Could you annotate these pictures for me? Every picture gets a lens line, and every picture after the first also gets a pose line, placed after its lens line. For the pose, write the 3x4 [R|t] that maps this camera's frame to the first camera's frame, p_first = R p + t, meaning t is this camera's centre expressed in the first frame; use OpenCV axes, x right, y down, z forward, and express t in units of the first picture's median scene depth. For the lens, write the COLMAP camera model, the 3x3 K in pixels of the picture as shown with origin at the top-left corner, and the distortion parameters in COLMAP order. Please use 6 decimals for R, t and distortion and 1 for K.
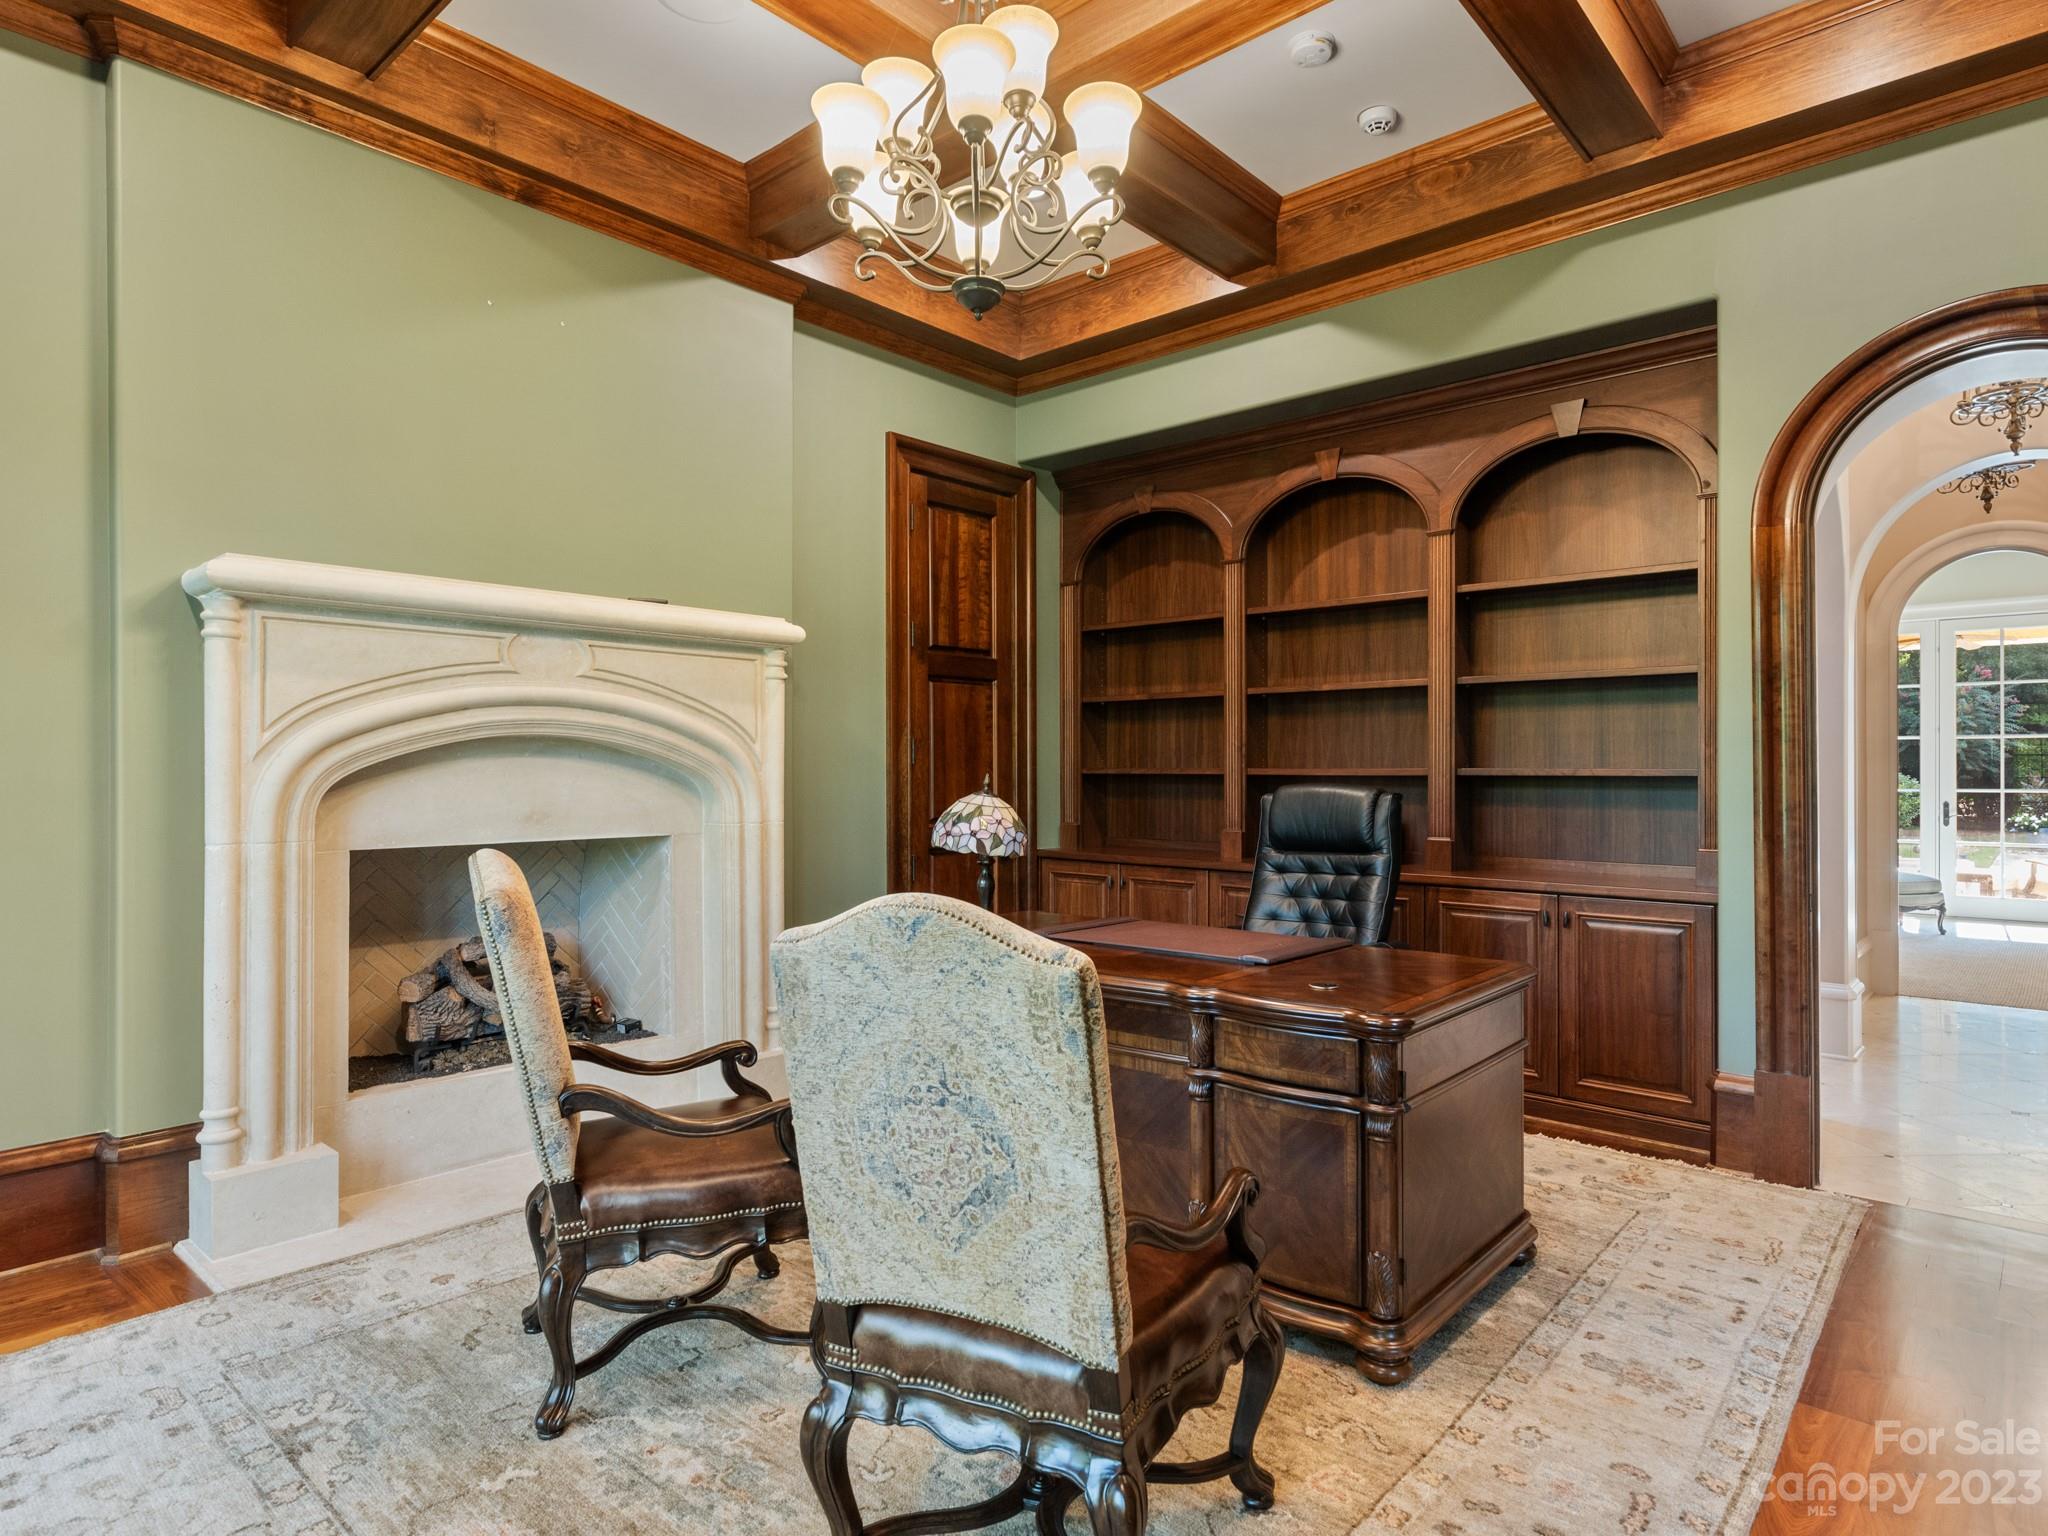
lens RADIAL K [[1140.0, 0, 1032.1], [0, 1140.0, 770.6], [0, 0, 1]] dist [0.000318, 0.001150]
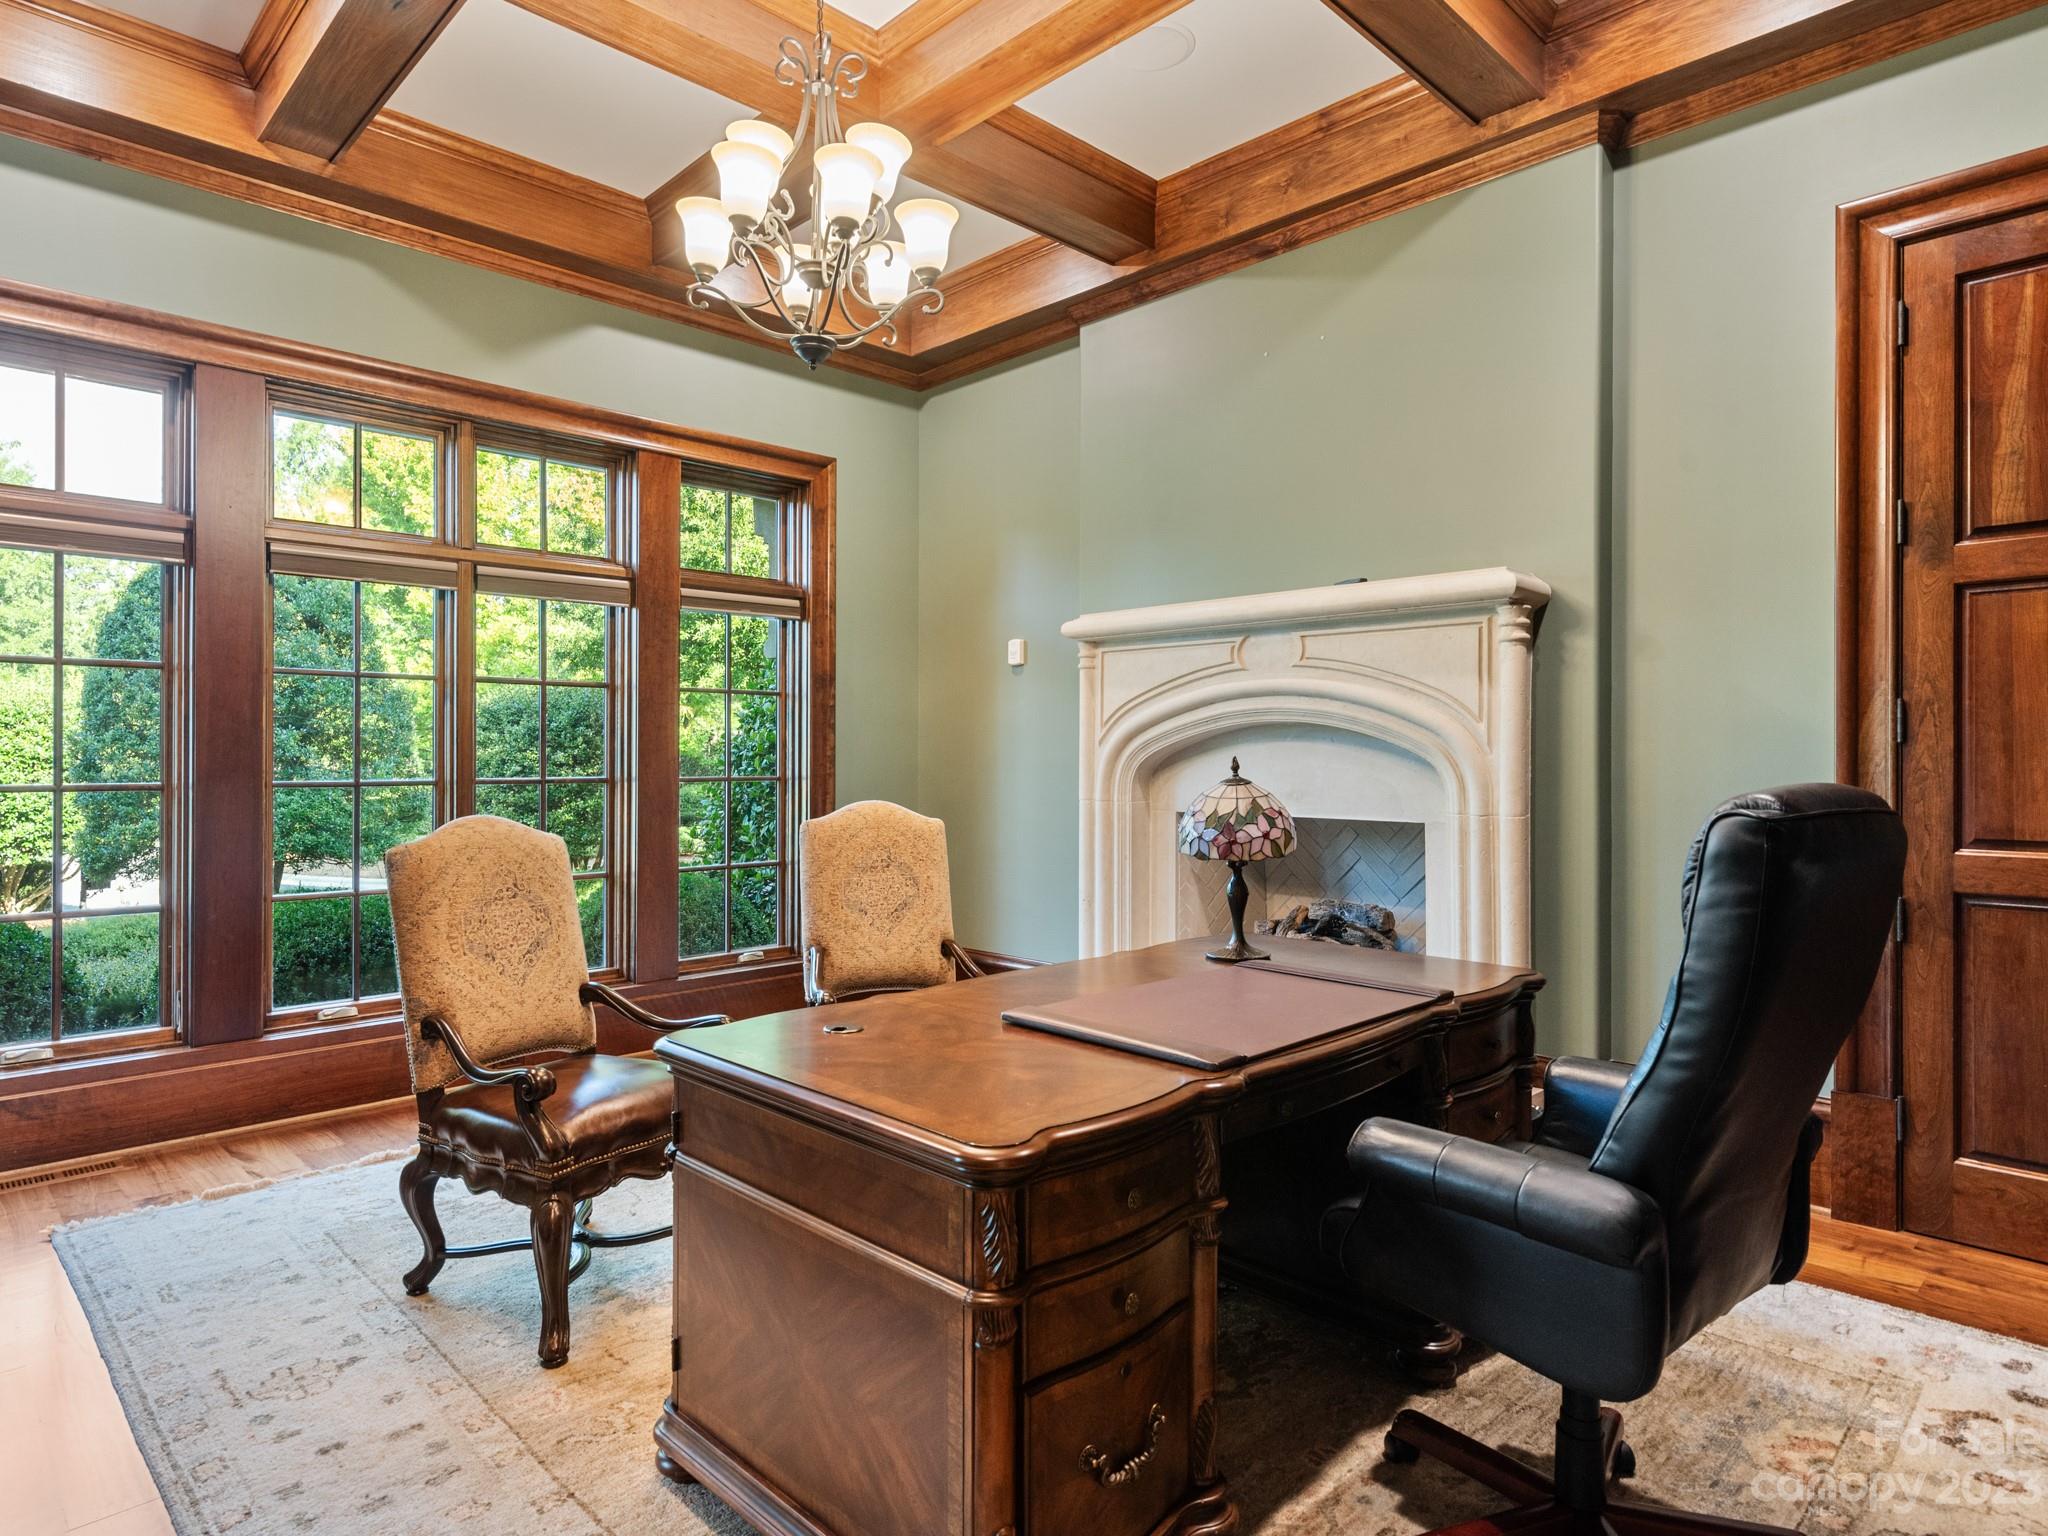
lens RADIAL K [[1140.0, 0, 1032.1], [0, 1140.0, 770.6], [0, 0, 1]] dist [0.000318, 0.001150]
pose [[-0.028593, 0.010163, -0.999539, 0.738880], [-0.003216, 0.999942, 0.010259, 0.006676], [0.999586, 0.003508, -0.028559, 0.829823]]
